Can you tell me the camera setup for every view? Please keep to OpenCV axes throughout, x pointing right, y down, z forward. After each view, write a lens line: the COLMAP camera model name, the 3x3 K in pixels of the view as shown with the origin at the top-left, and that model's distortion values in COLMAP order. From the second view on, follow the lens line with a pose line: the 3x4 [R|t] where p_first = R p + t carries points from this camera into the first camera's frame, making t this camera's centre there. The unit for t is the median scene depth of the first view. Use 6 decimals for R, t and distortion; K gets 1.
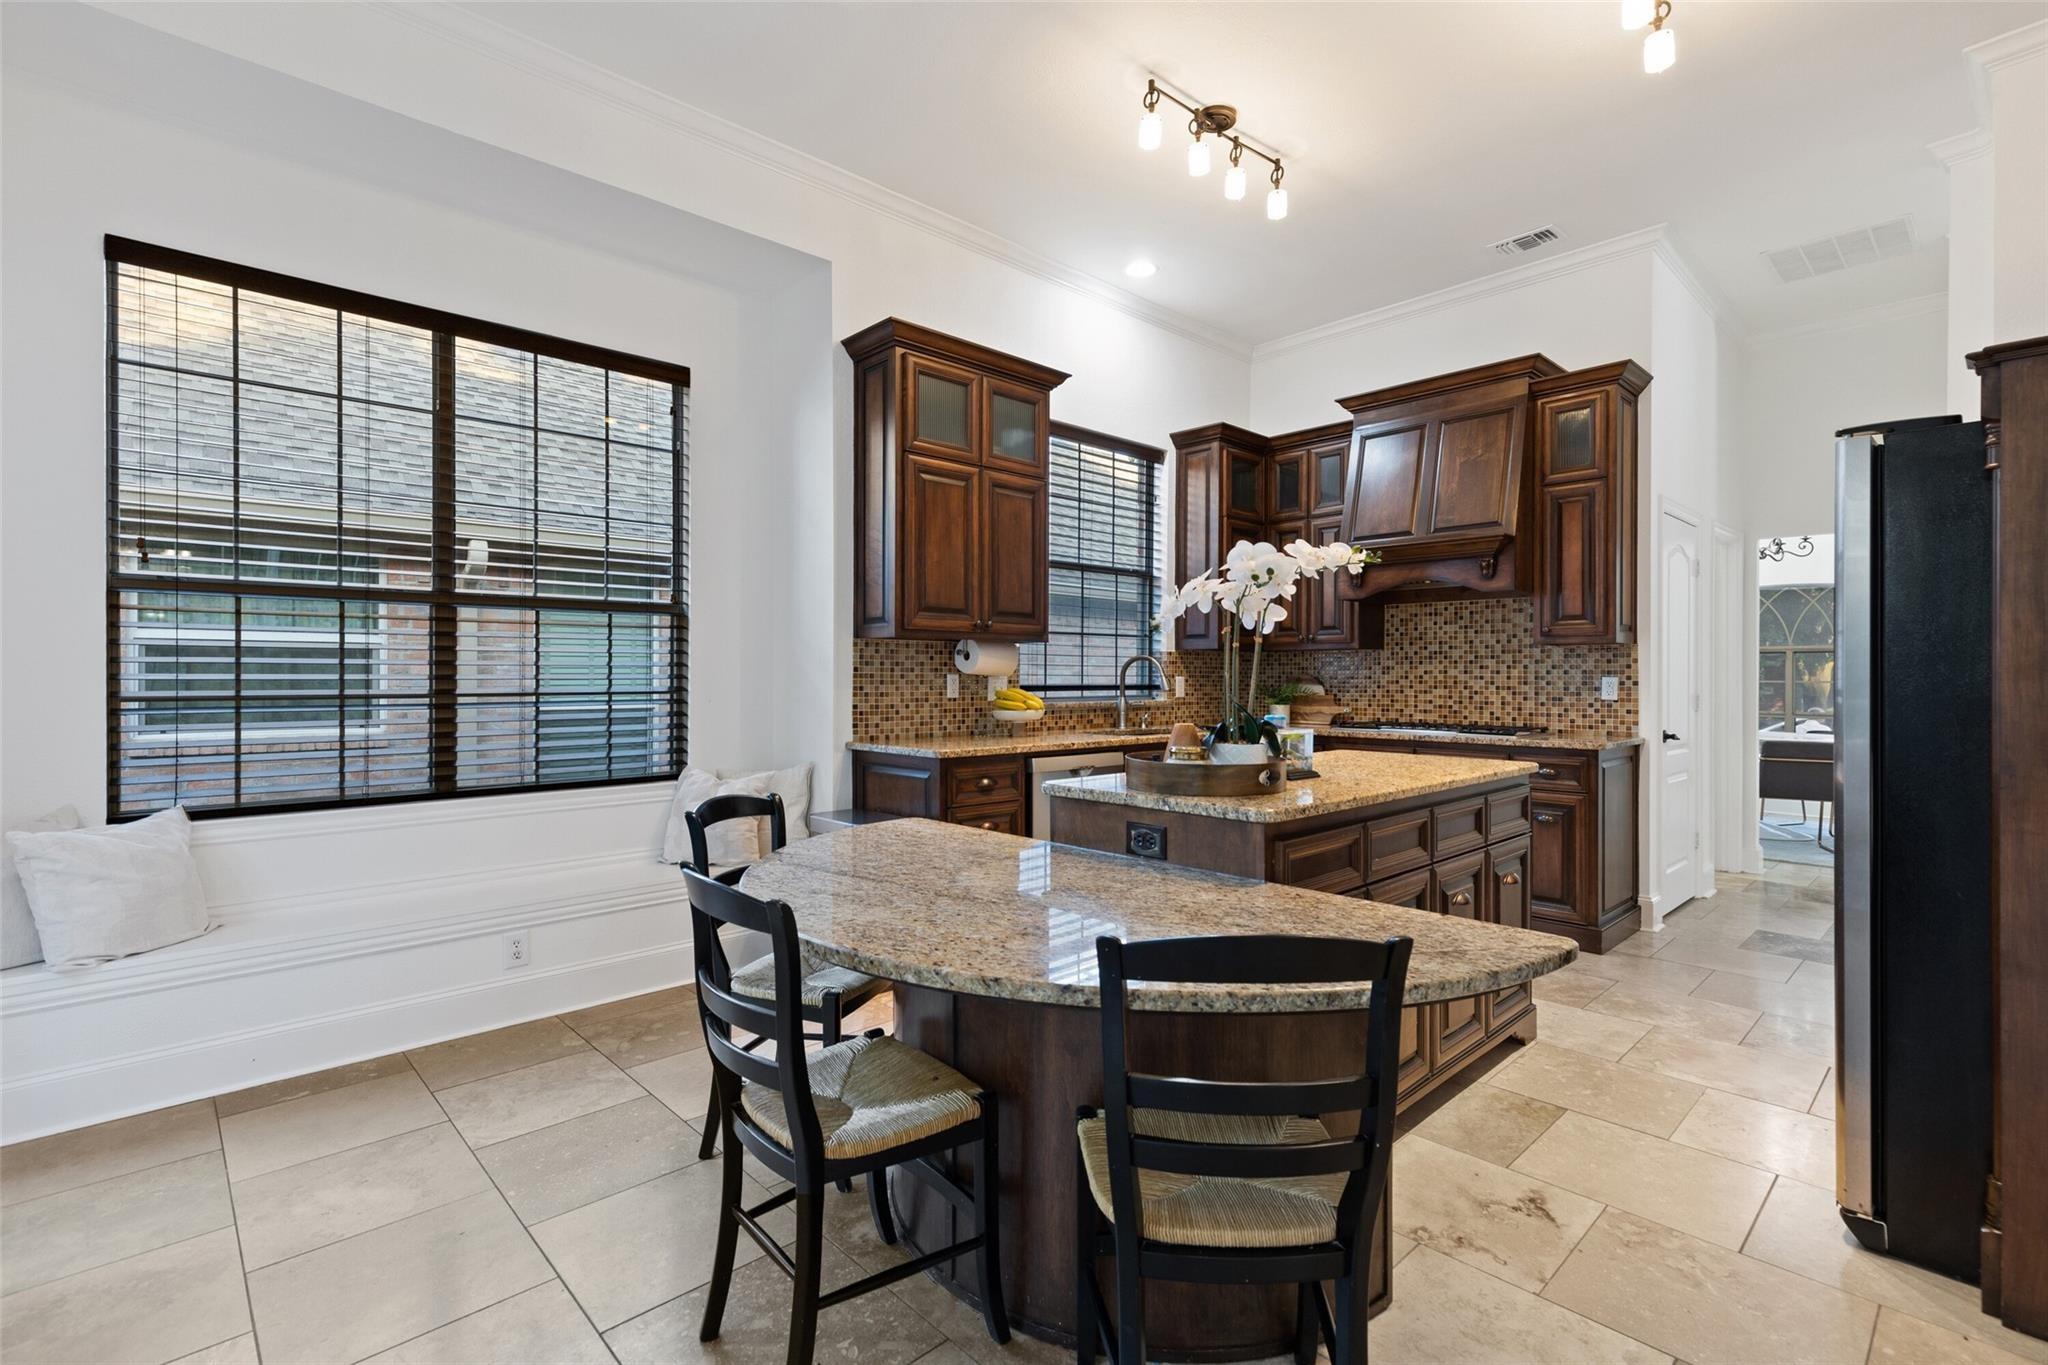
lens RADIAL K [[951.0, 0, 1032.4], [0, 951.0, 674.7], [0, 0, 1]] dist [0.018329, -0.013607]
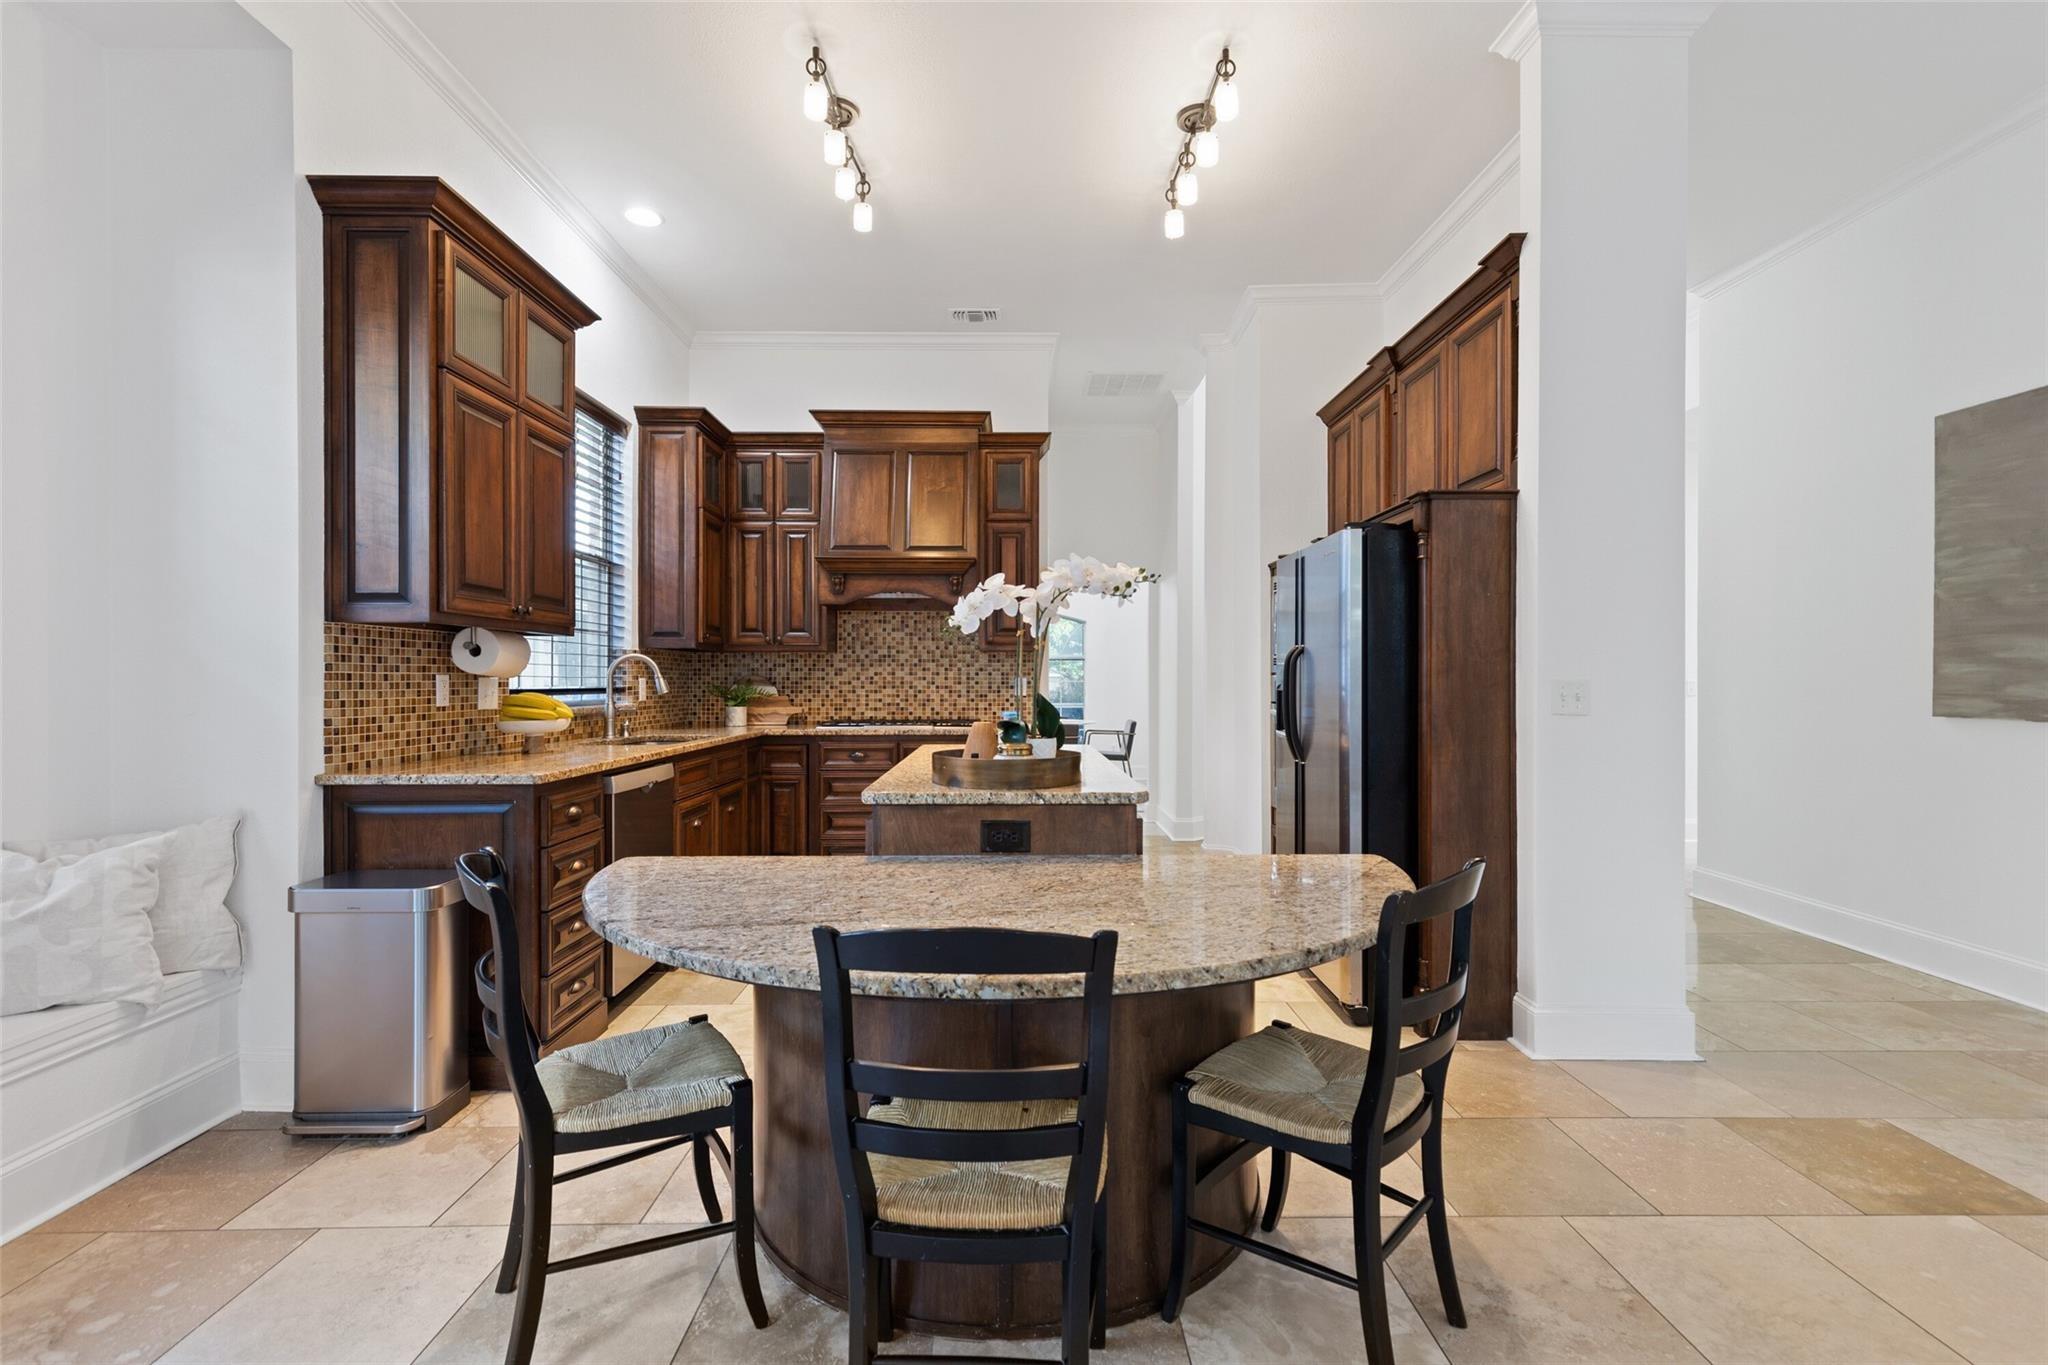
lens RADIAL K [[928.8, 0, 1052.2], [0, 928.8, 681.2], [0, 0, 1]] dist [0.007535, -0.001018]
pose [[0.665607, -0.003721, 0.746293, -0.291712], [0.000516, 0.999990, 0.004526, 0.001487], [-0.746302, -0.002627, 0.665602, 0.147586]]
